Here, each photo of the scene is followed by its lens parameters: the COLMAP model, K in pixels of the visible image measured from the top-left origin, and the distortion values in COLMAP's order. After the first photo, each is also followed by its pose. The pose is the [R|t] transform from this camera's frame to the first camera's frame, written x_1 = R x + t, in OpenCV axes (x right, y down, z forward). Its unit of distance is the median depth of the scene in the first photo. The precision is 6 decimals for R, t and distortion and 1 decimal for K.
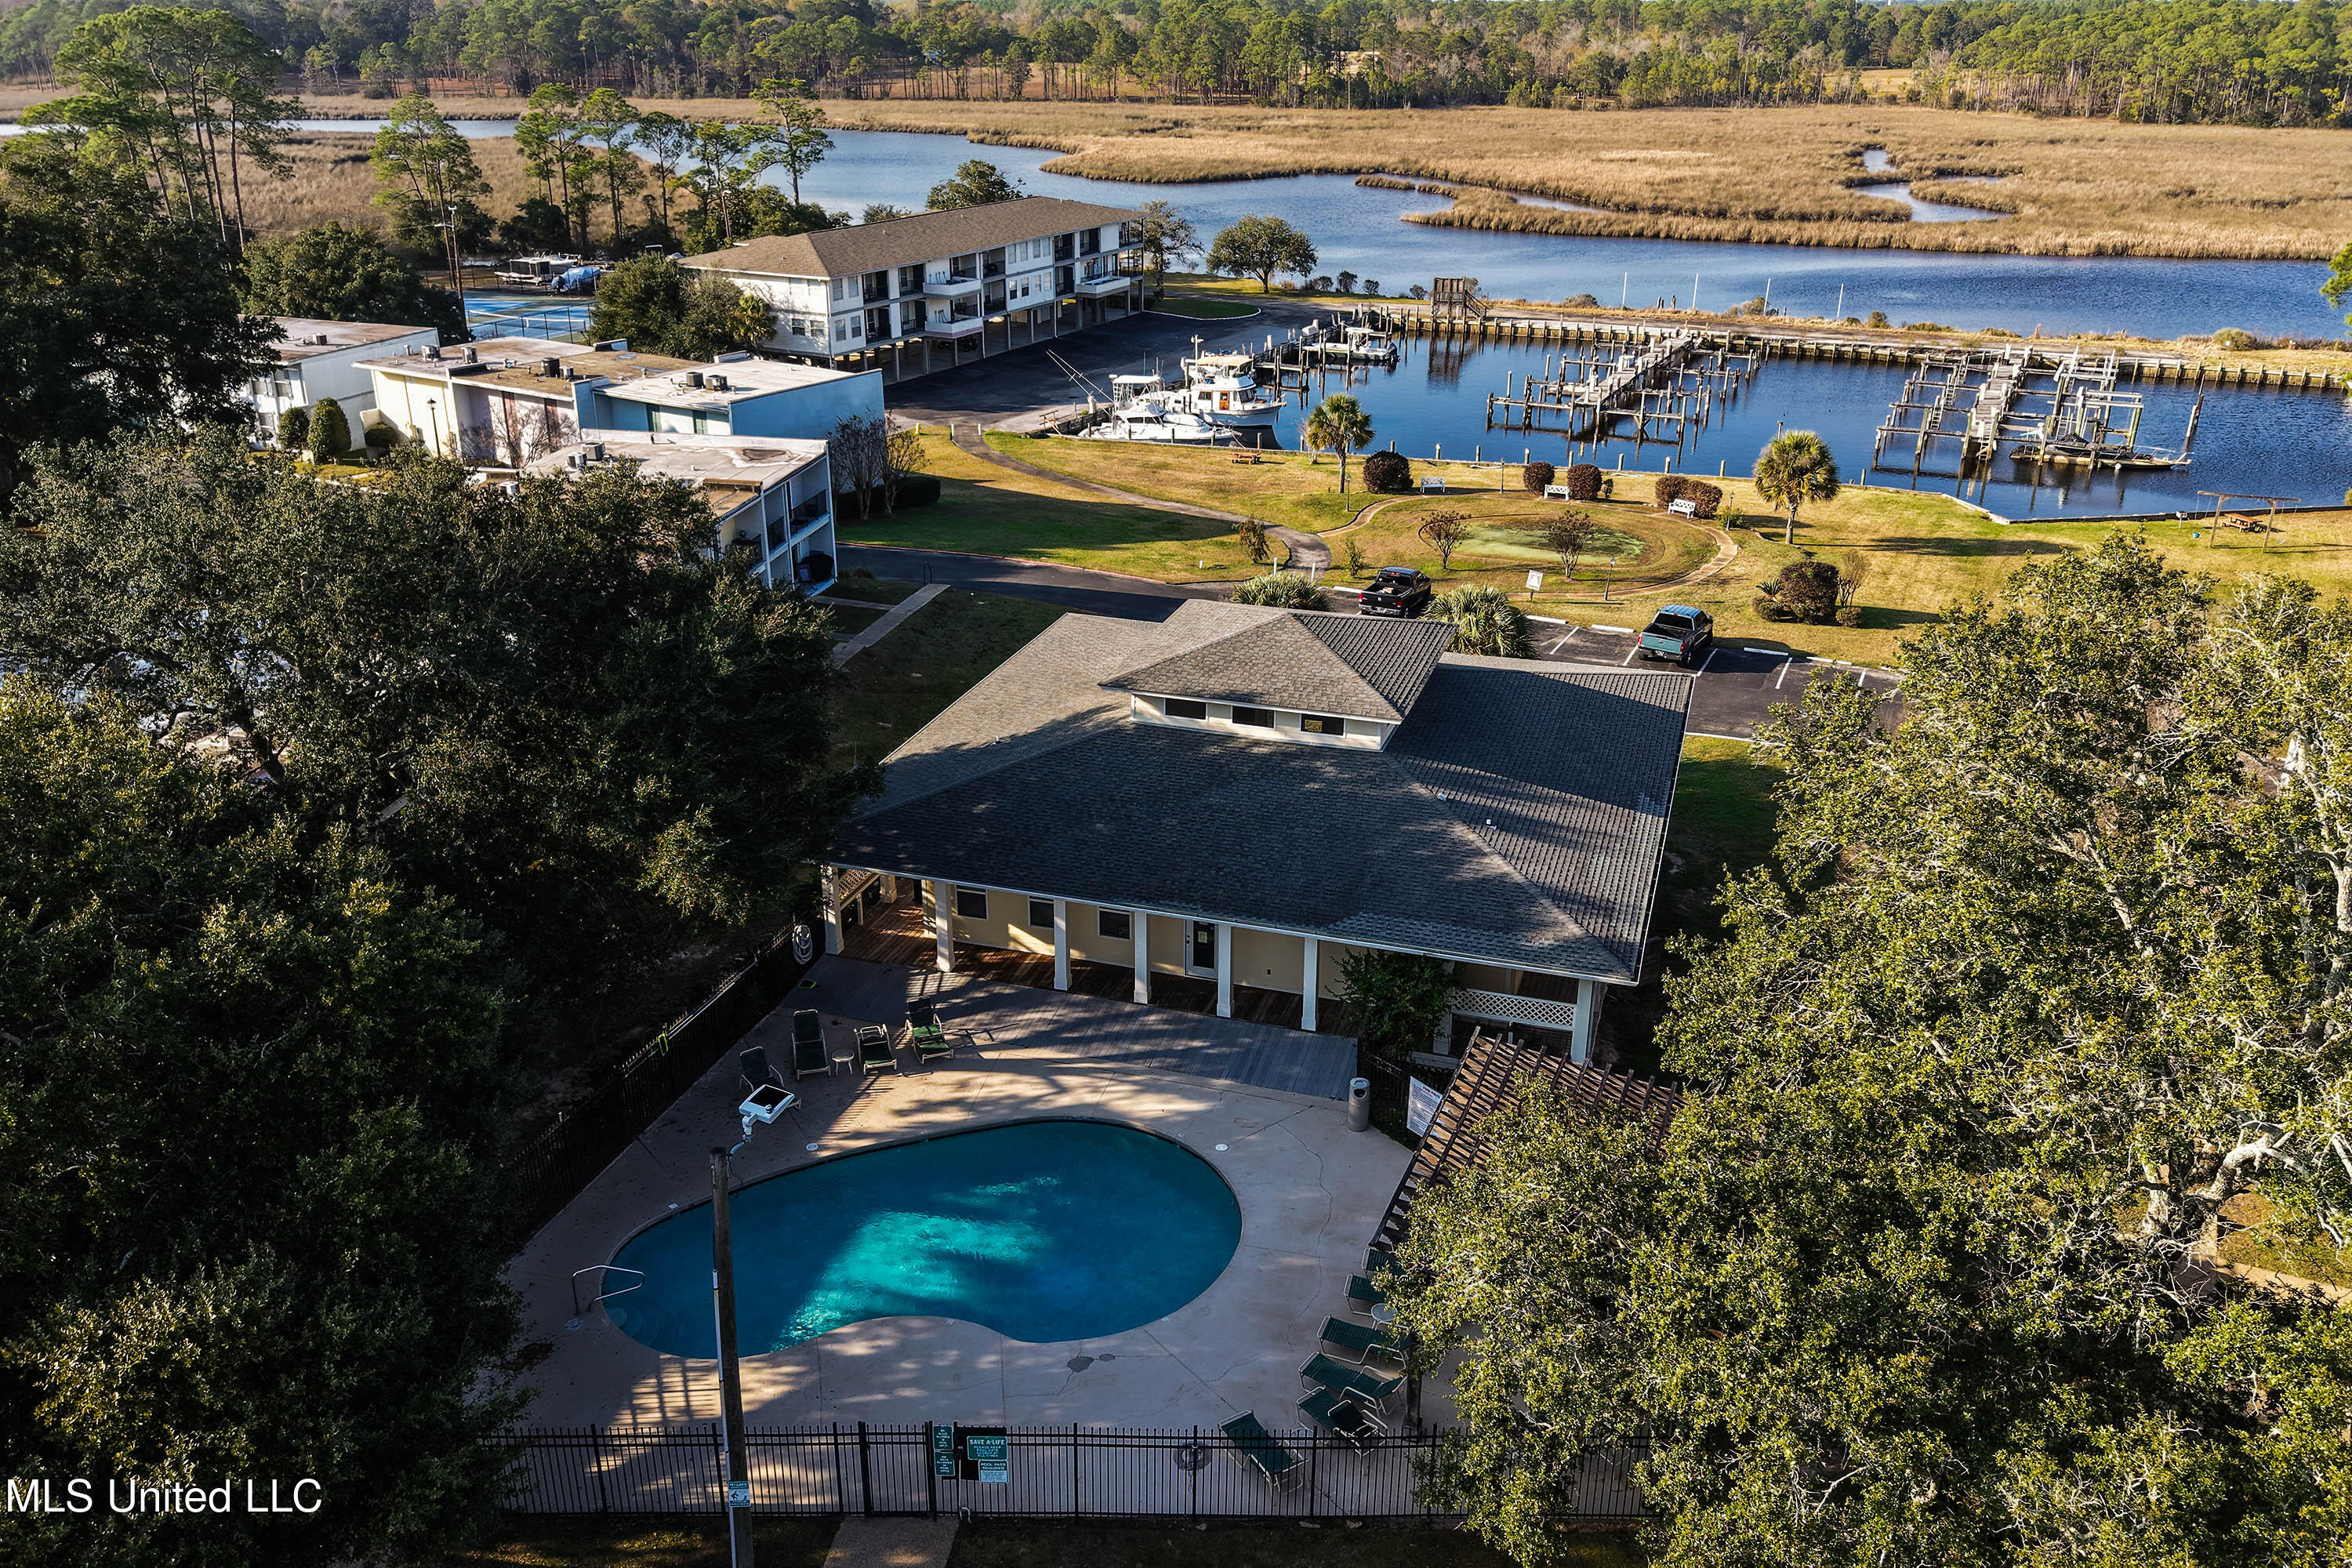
lens RADIAL K [[1862.6, 0, 1176.5], [0, 1862.6, 802.0], [0, 0, 1]] dist [0.015603, -0.005855]
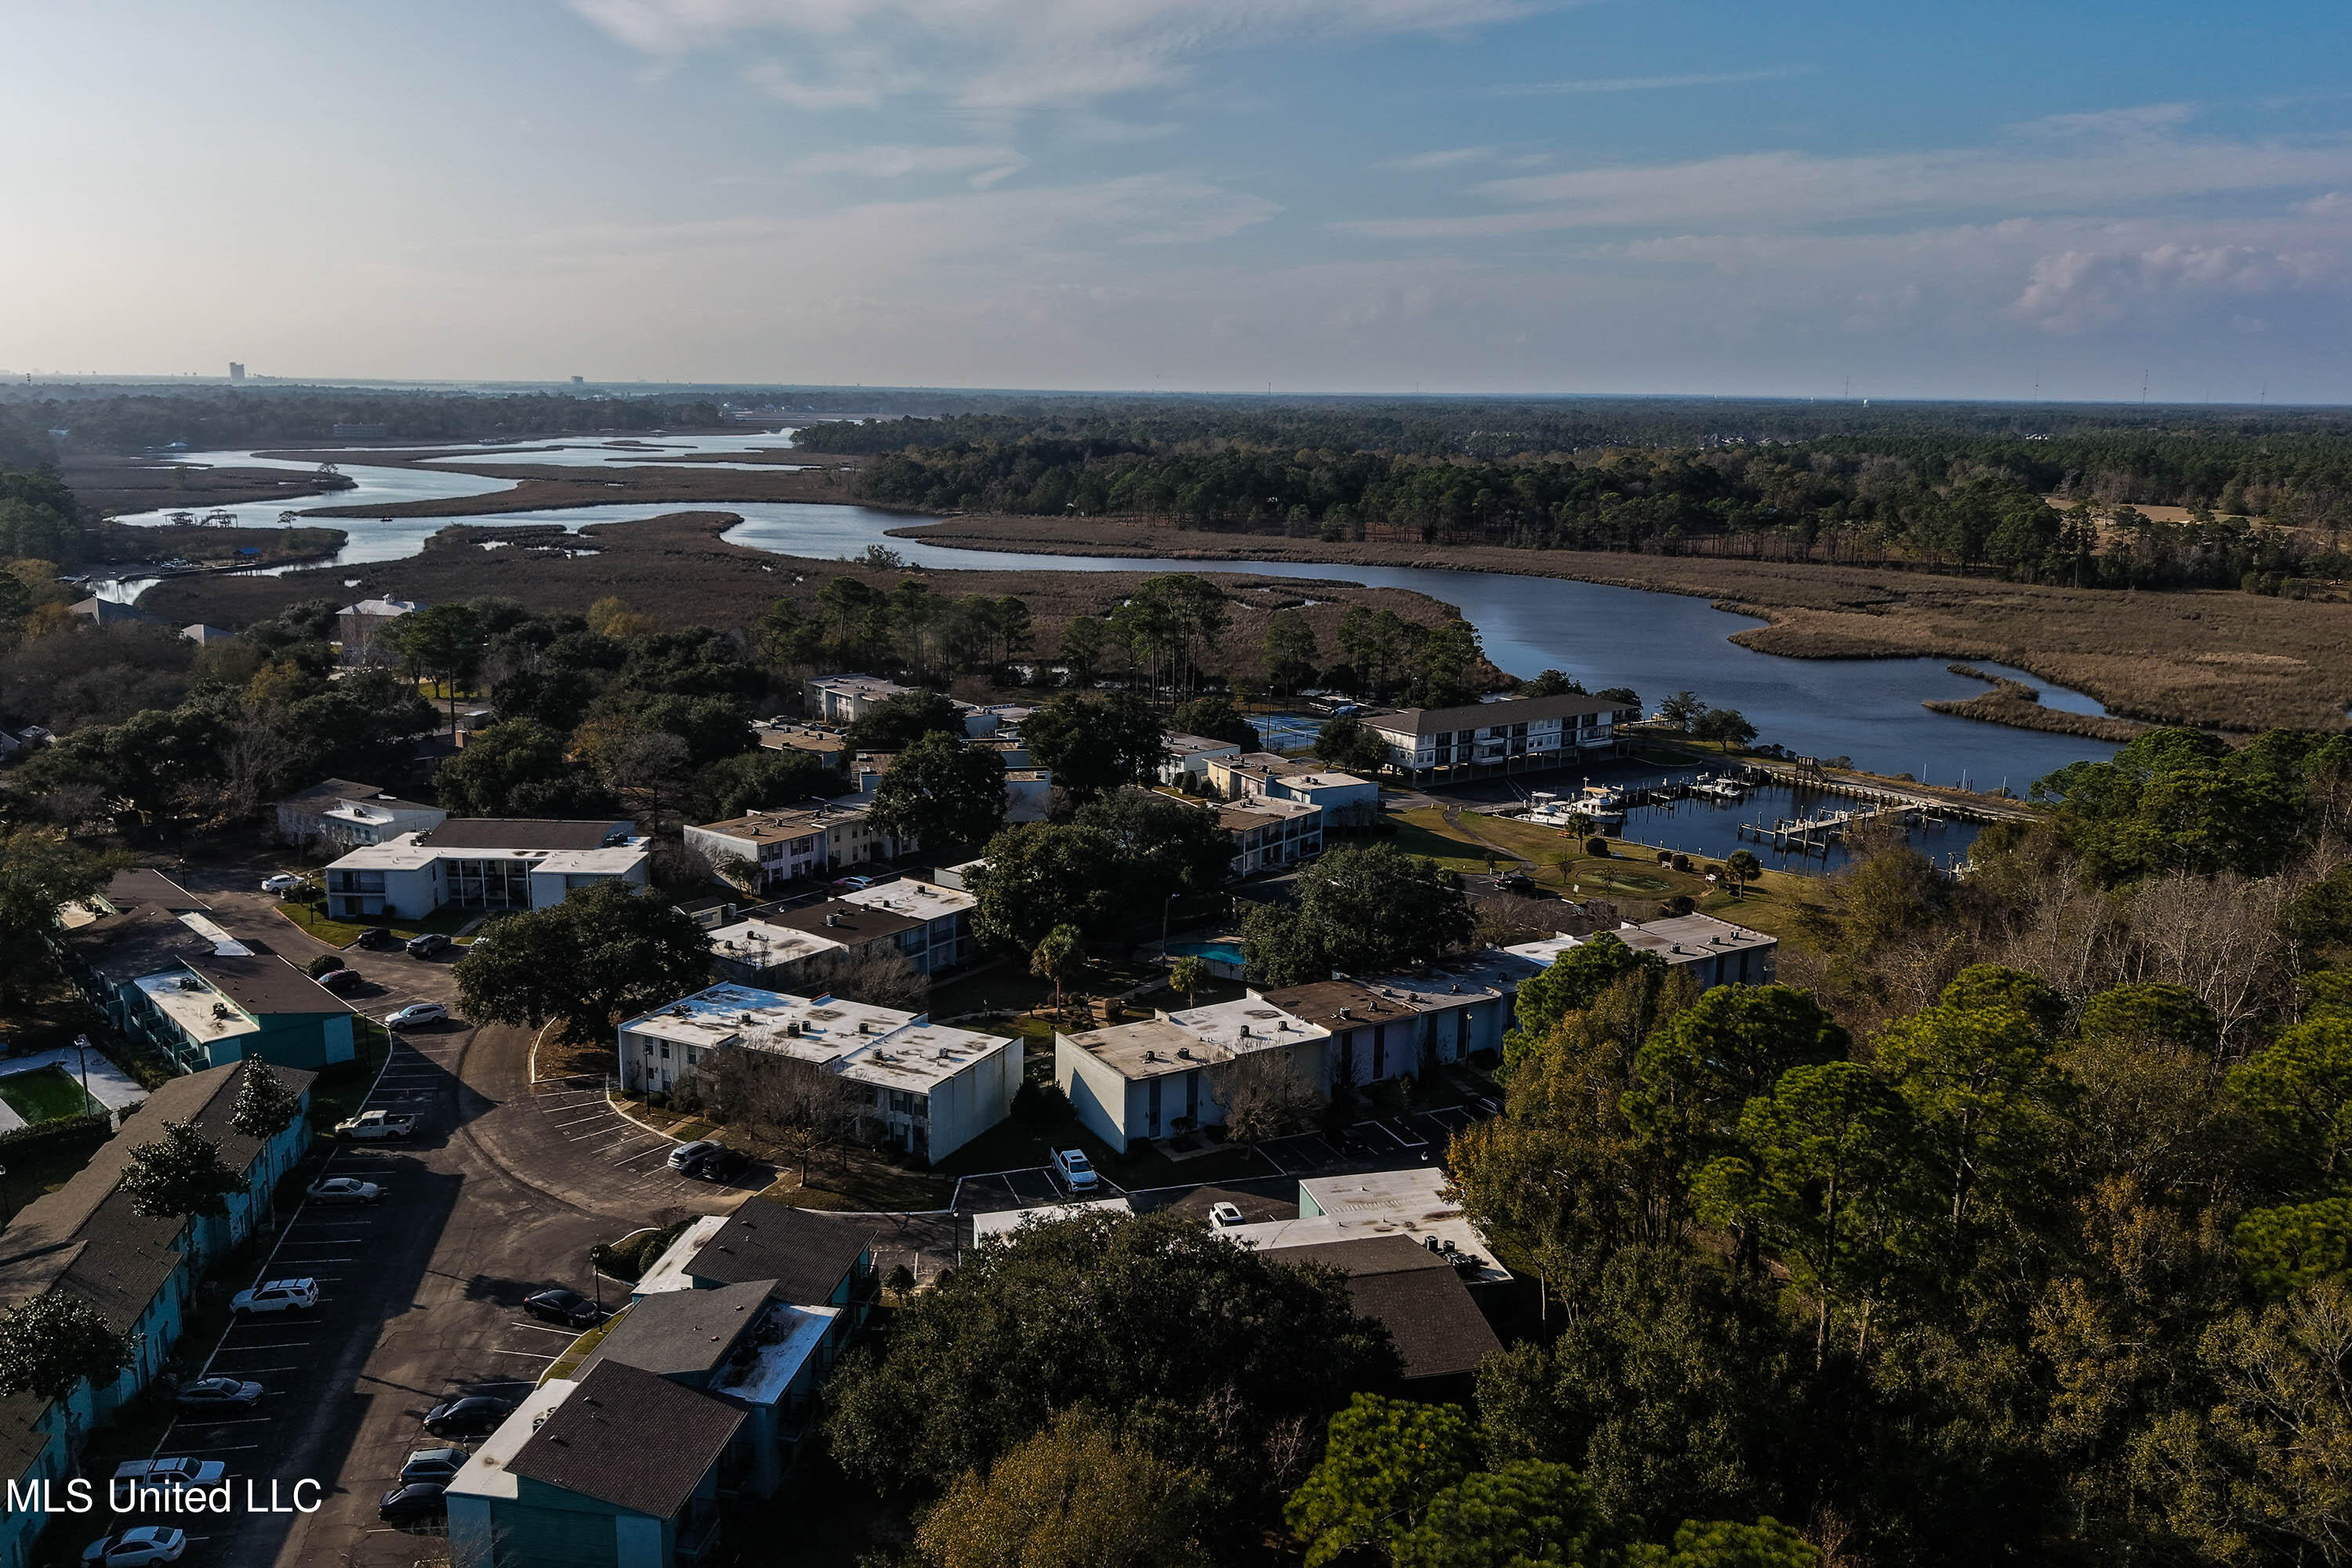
lens RADIAL K [[1858.4, 0, 1178.1], [0, 1858.4, 795.4], [0, 0, 1]] dist [0.052030, -0.066979]
pose [[0.882148, 0.108939, -0.458199, 0.398332], [-0.194658, 0.970230, -0.144089, 0.108246], [0.428862, 0.216300, 0.877093, -0.704081]]
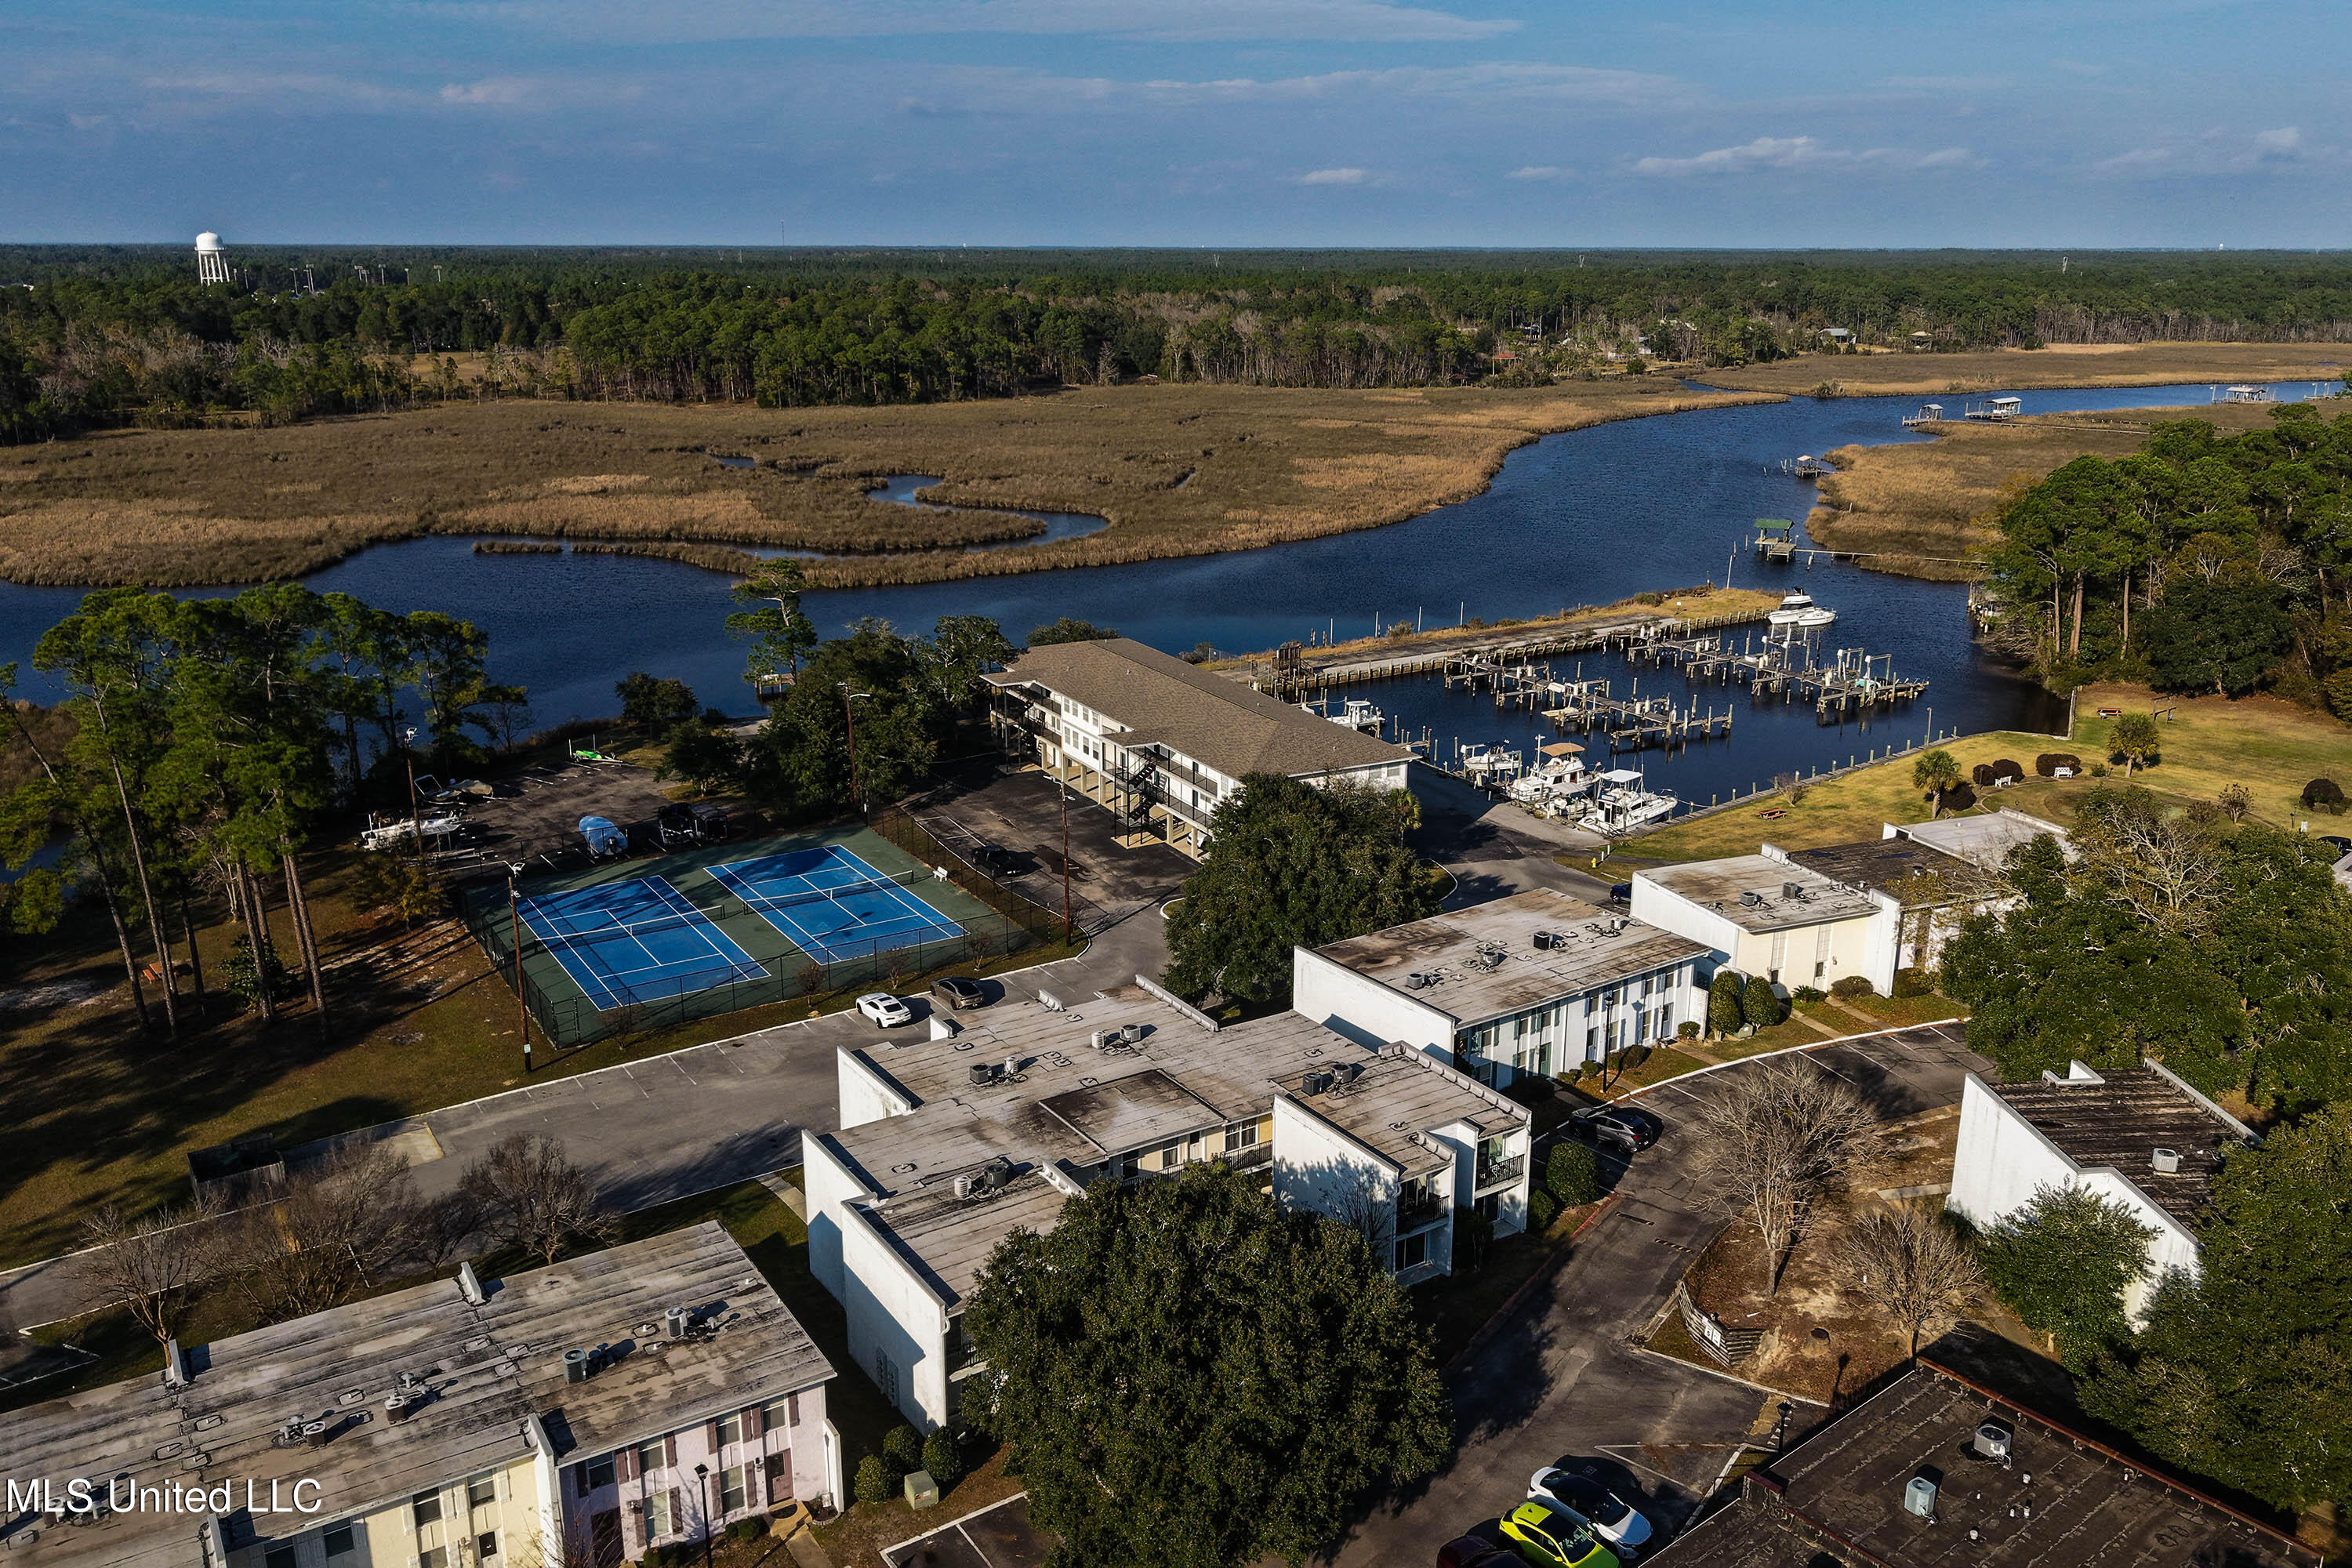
lens RADIAL K [[1858.4, 0, 1178.1], [0, 1858.4, 795.4], [0, 0, 1]] dist [0.052030, -0.066979]
pose [[0.578804, -0.233657, 0.781275, -0.765706], [0.321831, 0.945754, 0.044421, -0.246020], [-0.749273, 0.225727, 0.622605, 0.318122]]
